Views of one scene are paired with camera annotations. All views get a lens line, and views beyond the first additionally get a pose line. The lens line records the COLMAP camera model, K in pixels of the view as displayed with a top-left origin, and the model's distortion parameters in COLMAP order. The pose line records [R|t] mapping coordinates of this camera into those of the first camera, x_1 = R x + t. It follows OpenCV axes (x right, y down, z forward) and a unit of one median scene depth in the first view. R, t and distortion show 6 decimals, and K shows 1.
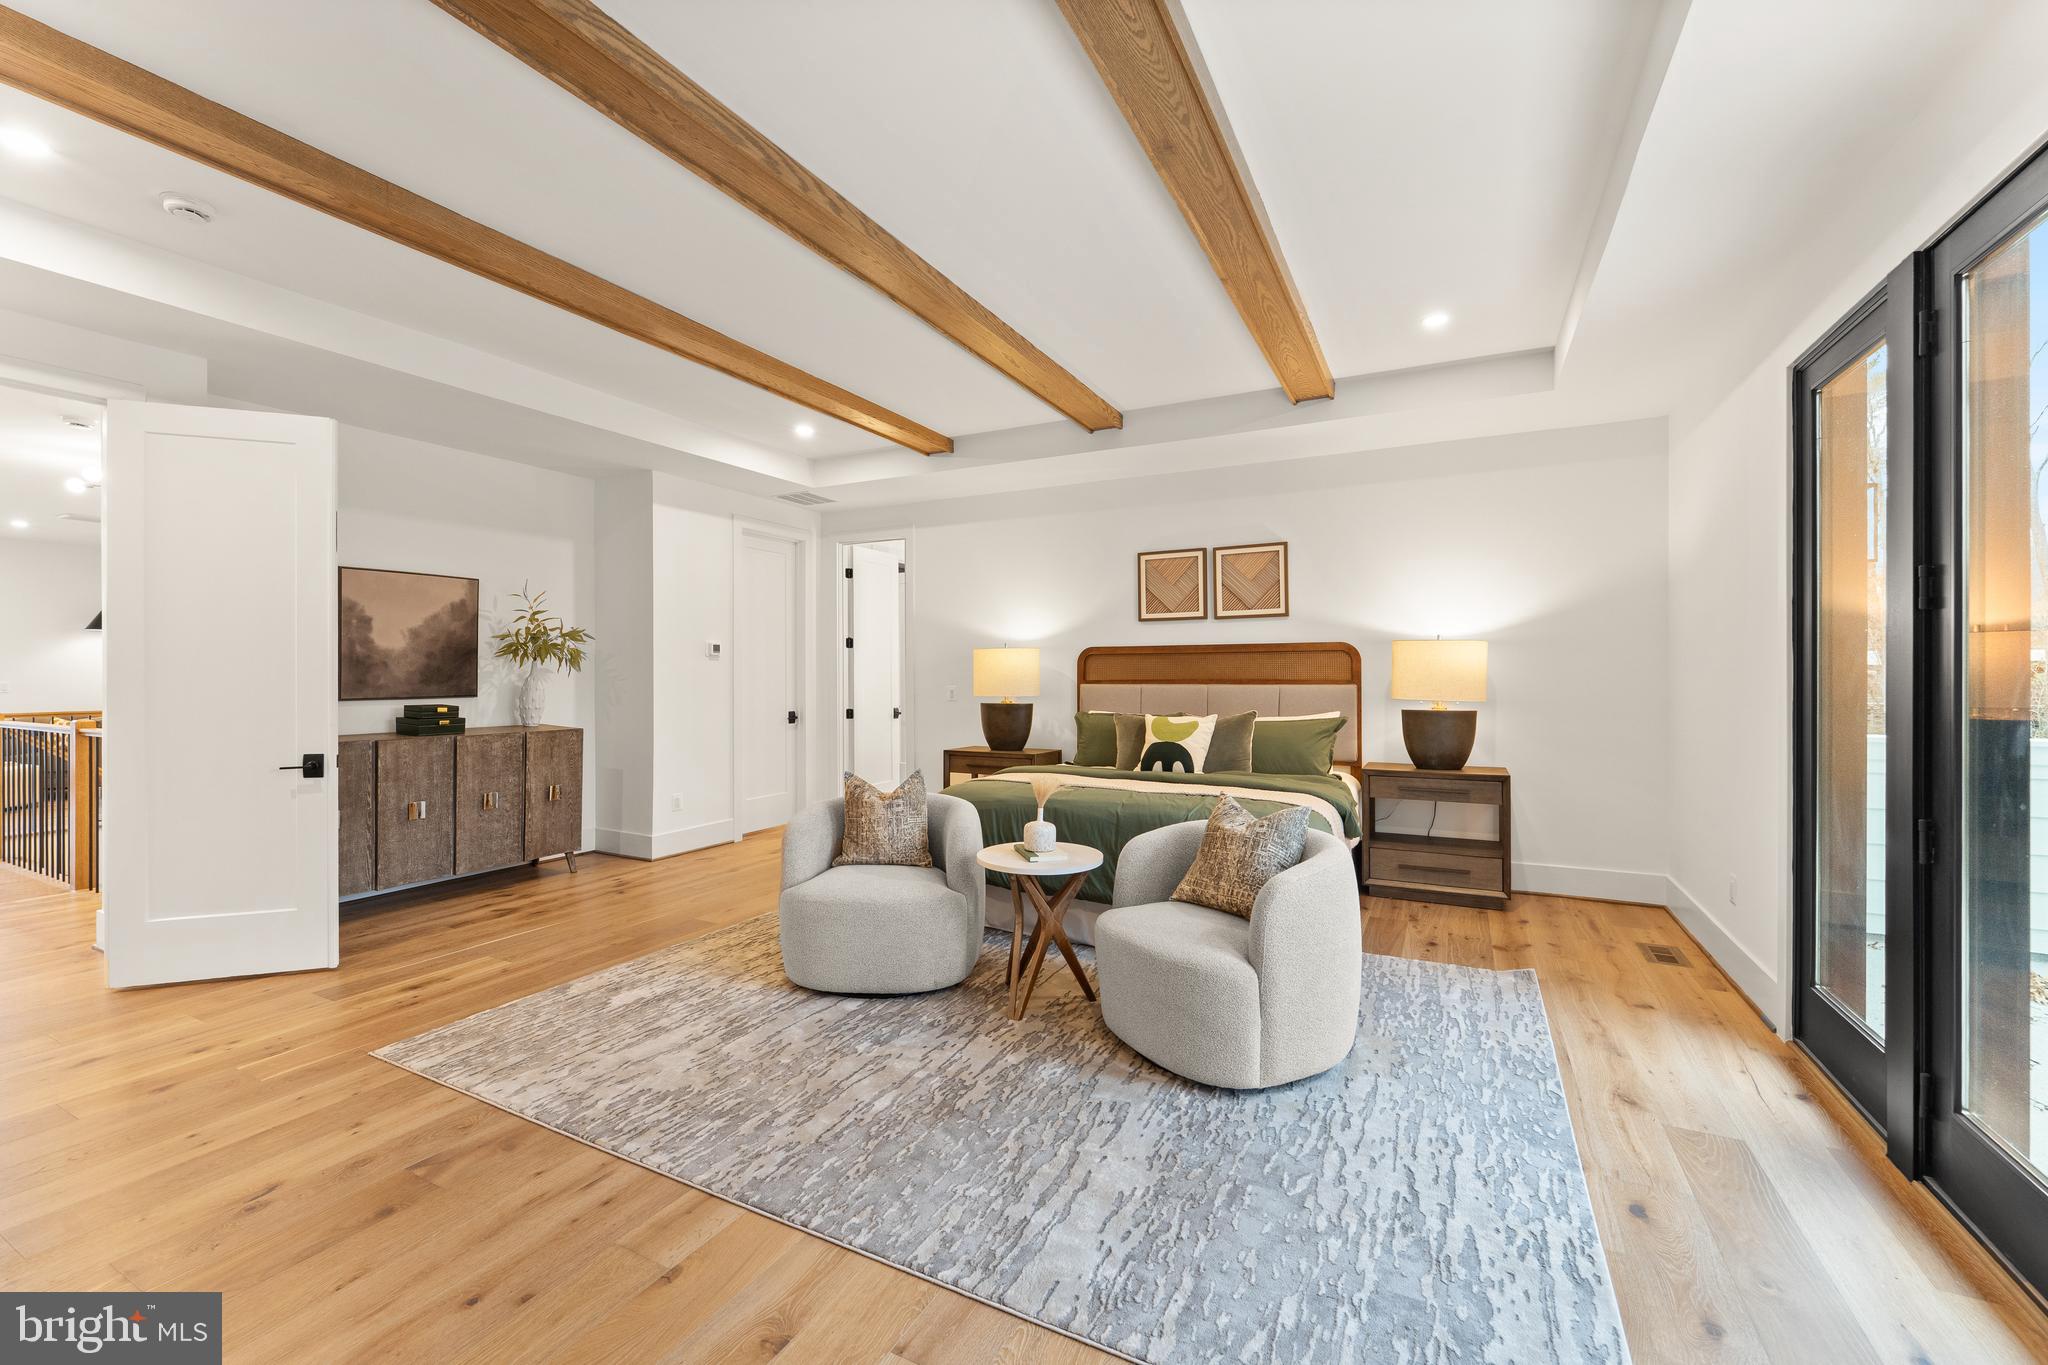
lens RADIAL K [[825.7, 0, 1037.5], [0, 825.7, 682.9], [0, 0, 1]] dist [-0.002861, 0.000432]
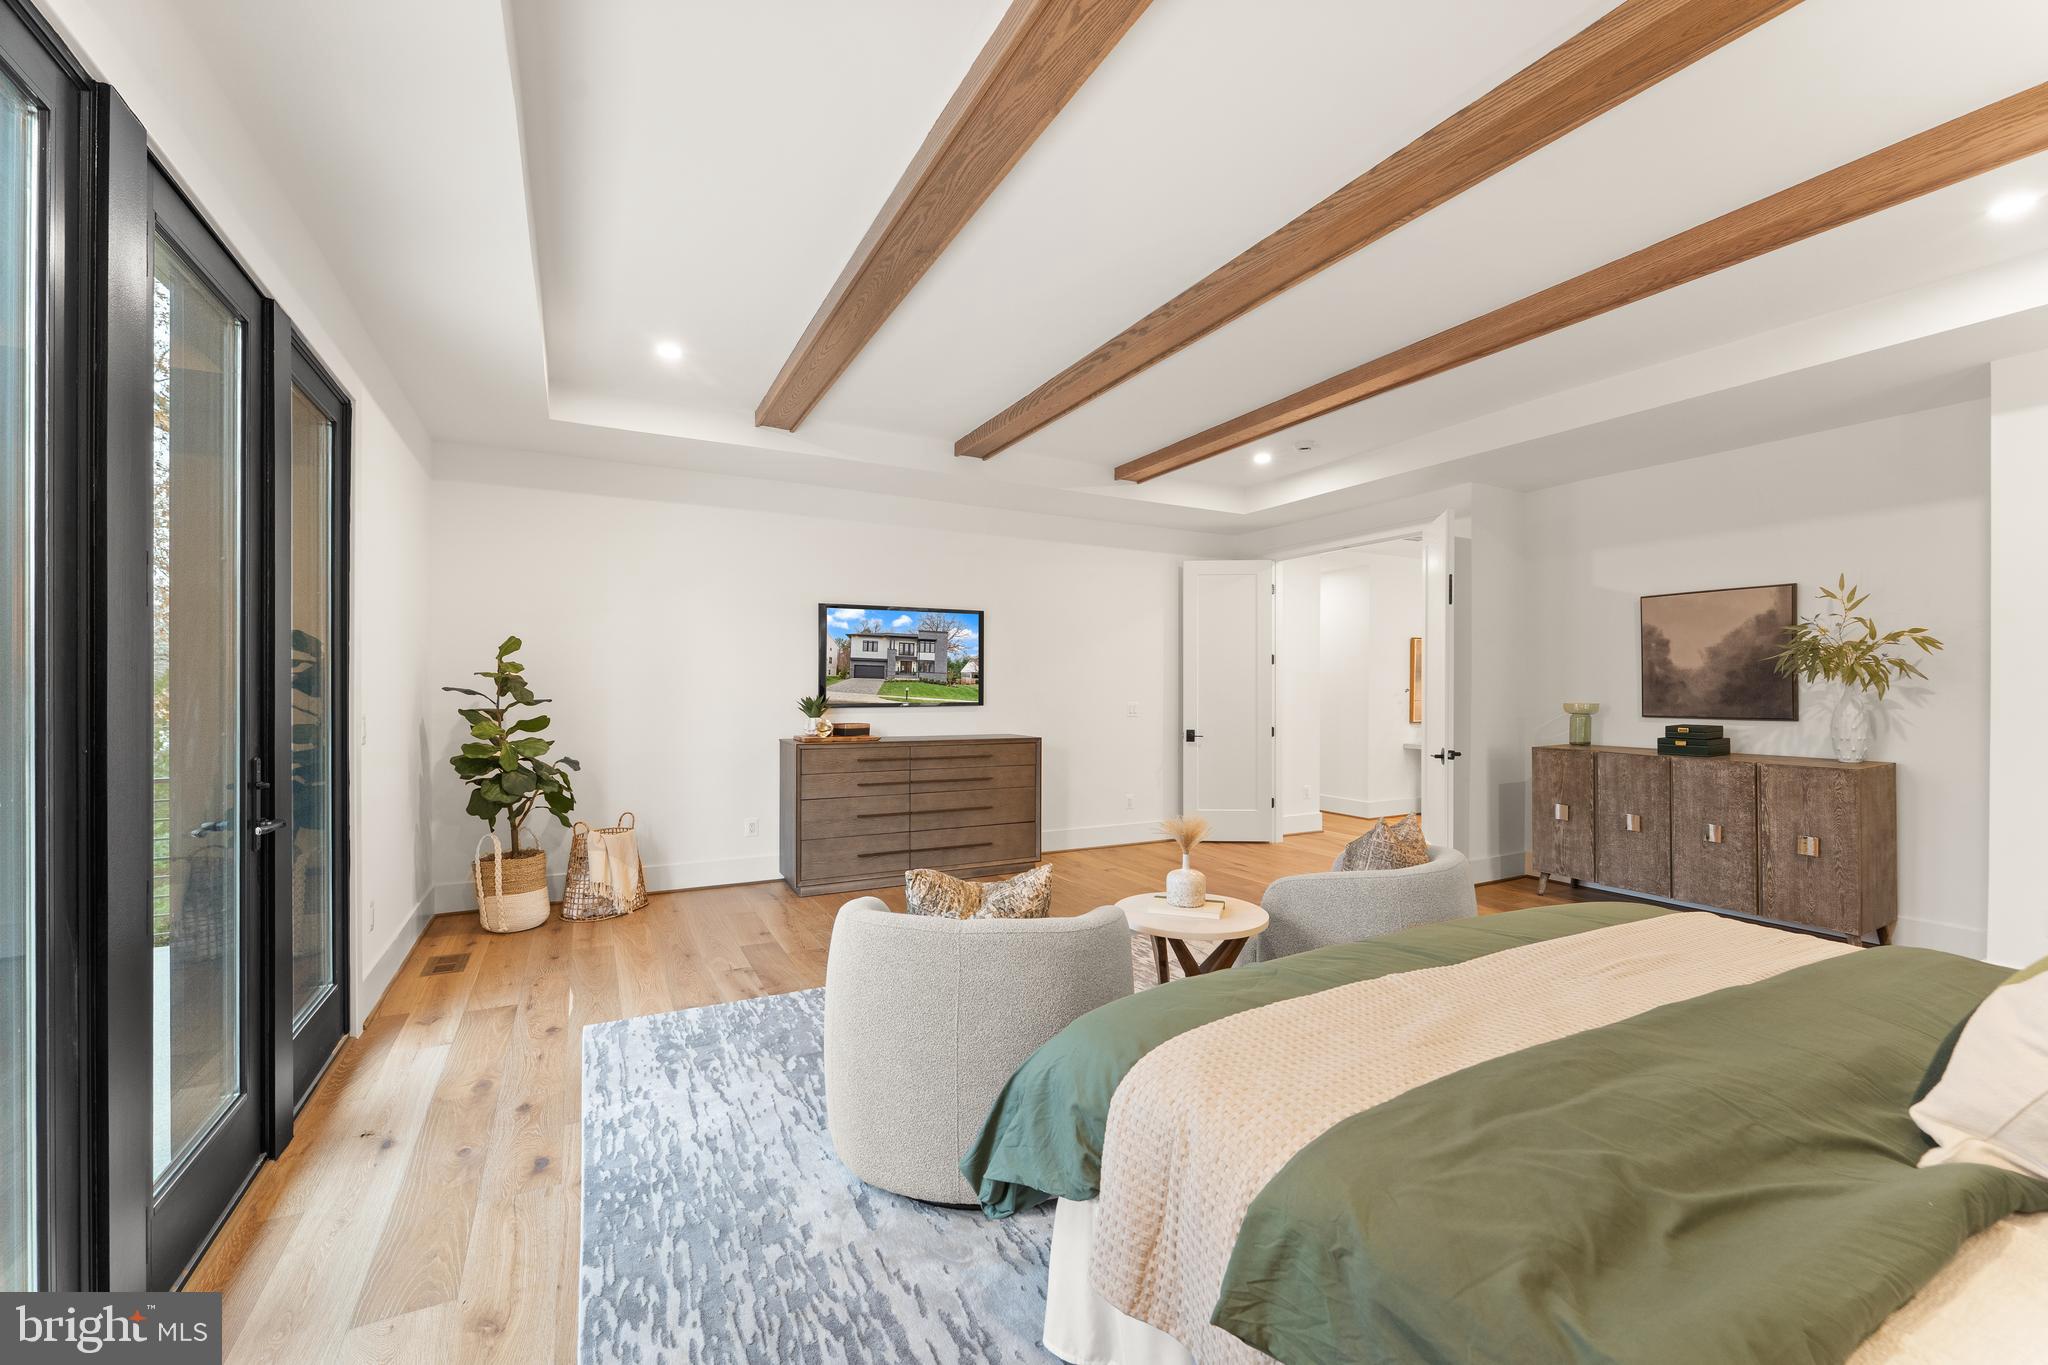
lens RADIAL K [[825.7, 0, 1015.3], [0, 825.7, 684.5], [0, 0, 1]] dist [-0.002861, 0.000432]
pose [[-0.581187, -0.006607, -0.813743, 0.669362], [-0.013973, 0.999901, 0.001861, -0.015247], [0.813650, 0.012452, -0.581222, 1.143558]]
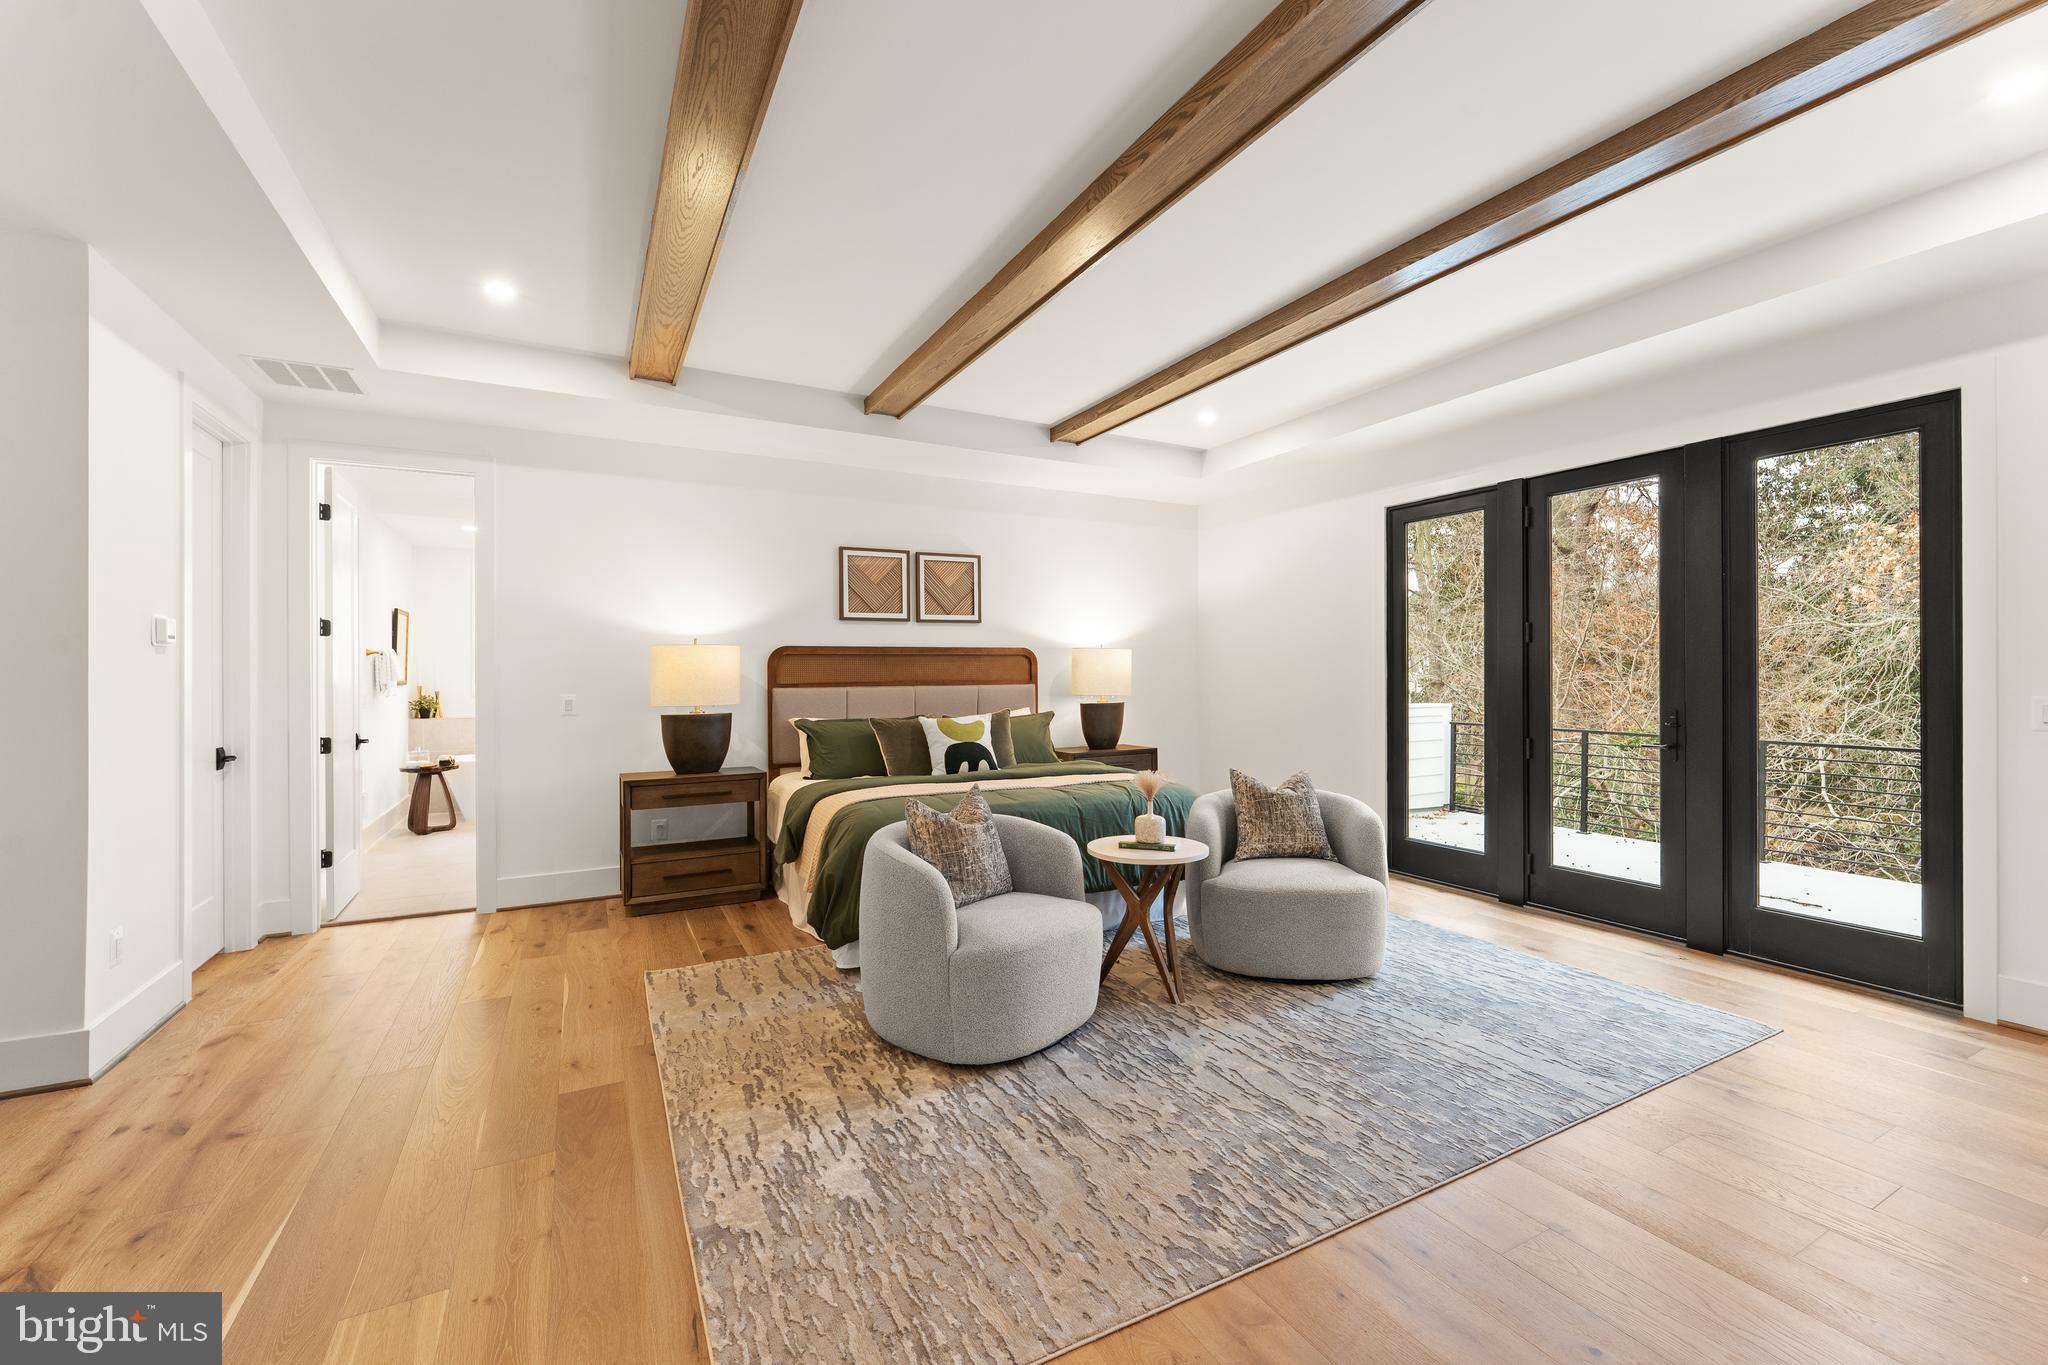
lens RADIAL K [[825.7, 0, 1041.4], [0, 825.7, 681.7], [0, 0, 1]] dist [-0.002861, 0.000432]
pose [[0.575110, -0.009845, 0.818017, -0.796053], [0.014957, 0.999887, 0.001519, -0.004202], [-0.817940, 0.011361, 0.575192, 0.431984]]
